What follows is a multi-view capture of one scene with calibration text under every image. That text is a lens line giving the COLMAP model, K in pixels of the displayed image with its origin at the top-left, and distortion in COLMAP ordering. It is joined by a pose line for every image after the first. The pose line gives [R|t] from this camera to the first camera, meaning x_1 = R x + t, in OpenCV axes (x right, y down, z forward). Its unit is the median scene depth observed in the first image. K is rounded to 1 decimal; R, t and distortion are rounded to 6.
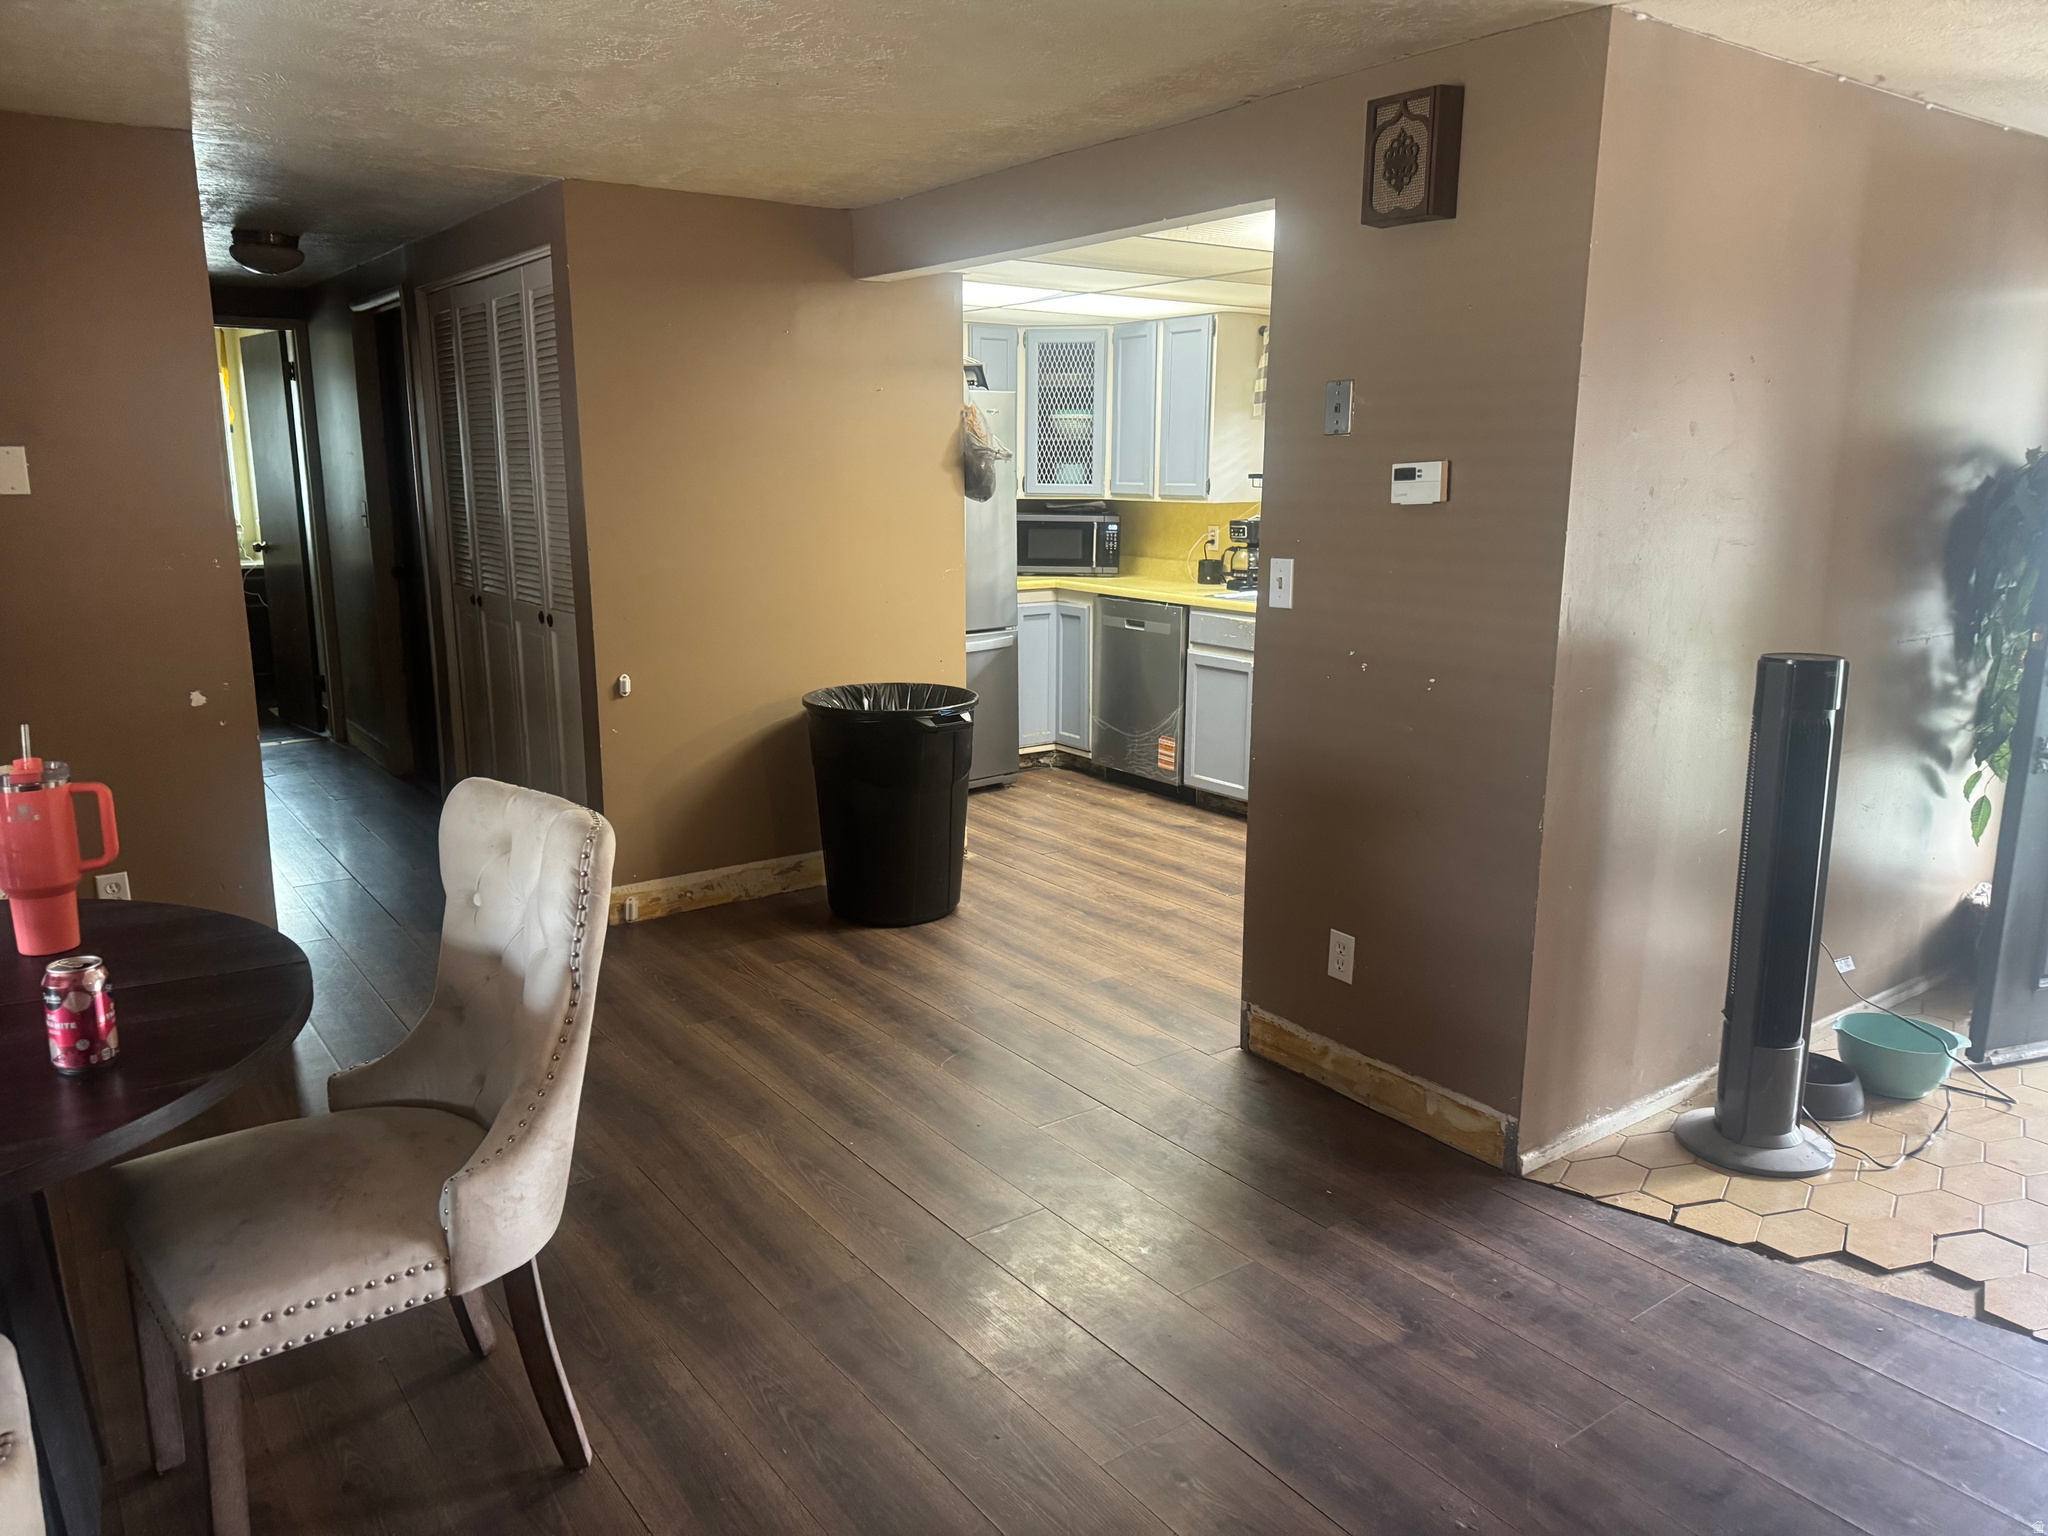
lens RADIAL K [[1420.0, 0, 1026.2], [0, 1420.0, 757.5], [0, 0, 1]] dist [0.071652, -0.111574]
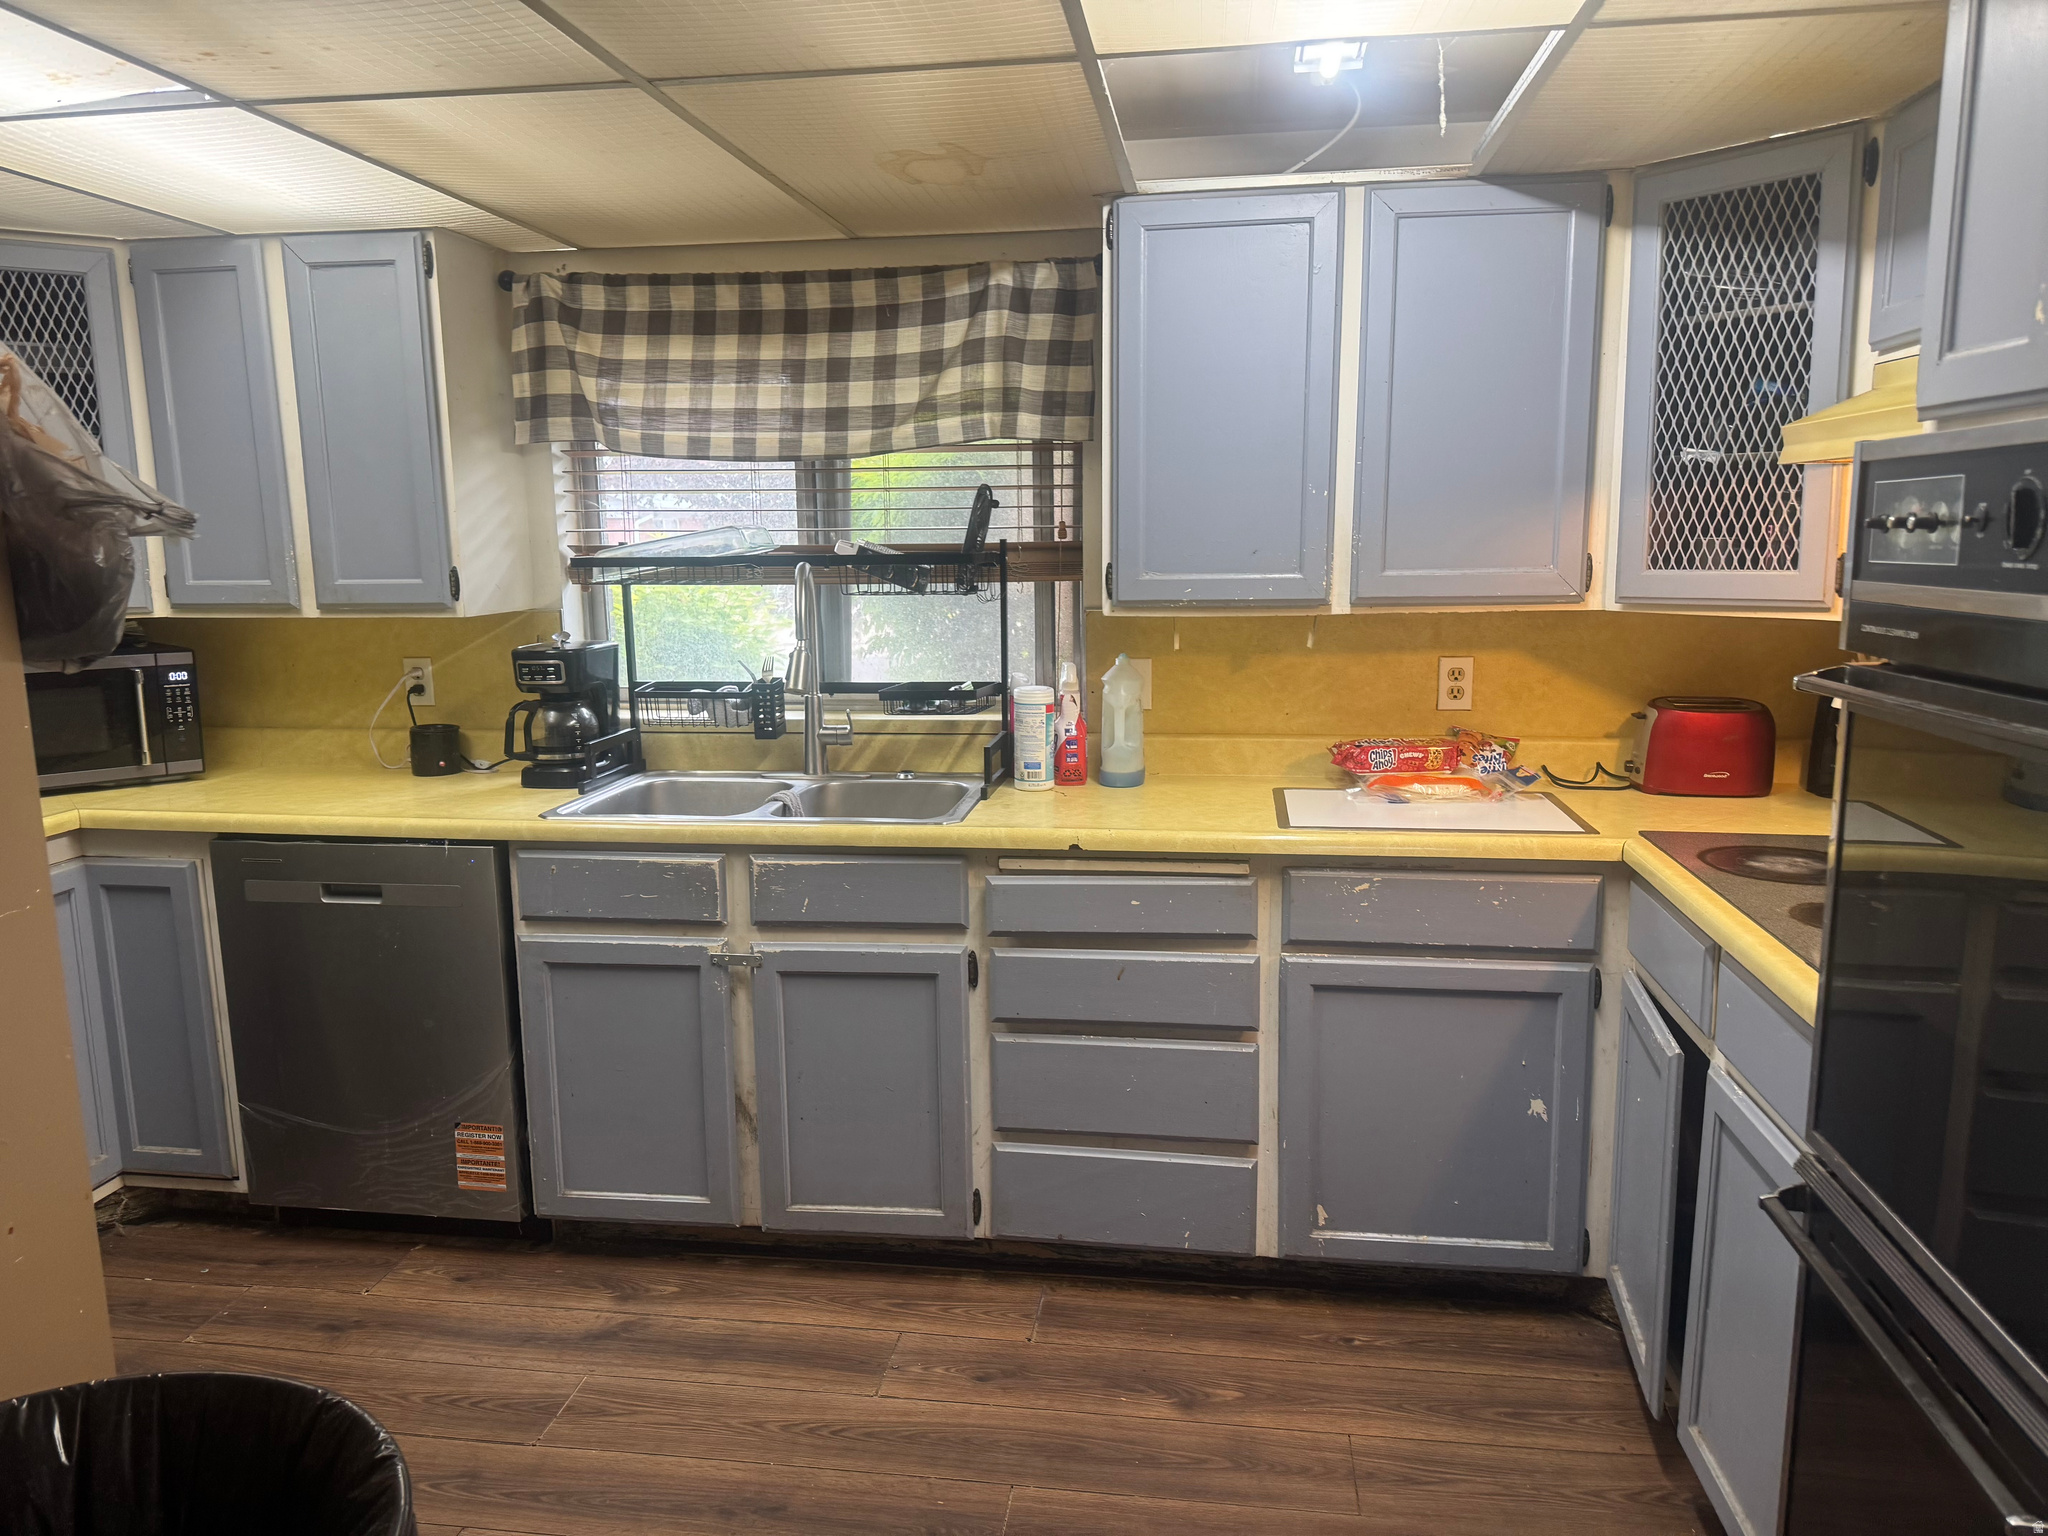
lens RADIAL K [[1420.0, 0, 1026.2], [0, 1420.0, 757.5], [0, 0, 1]] dist [0.071652, -0.111574]
pose [[0.691699, -0.123689, 0.711515, -0.092417], [0.157408, 0.987358, 0.018617, -0.110303], [-0.704823, 0.099120, 0.702425, 0.525097]]
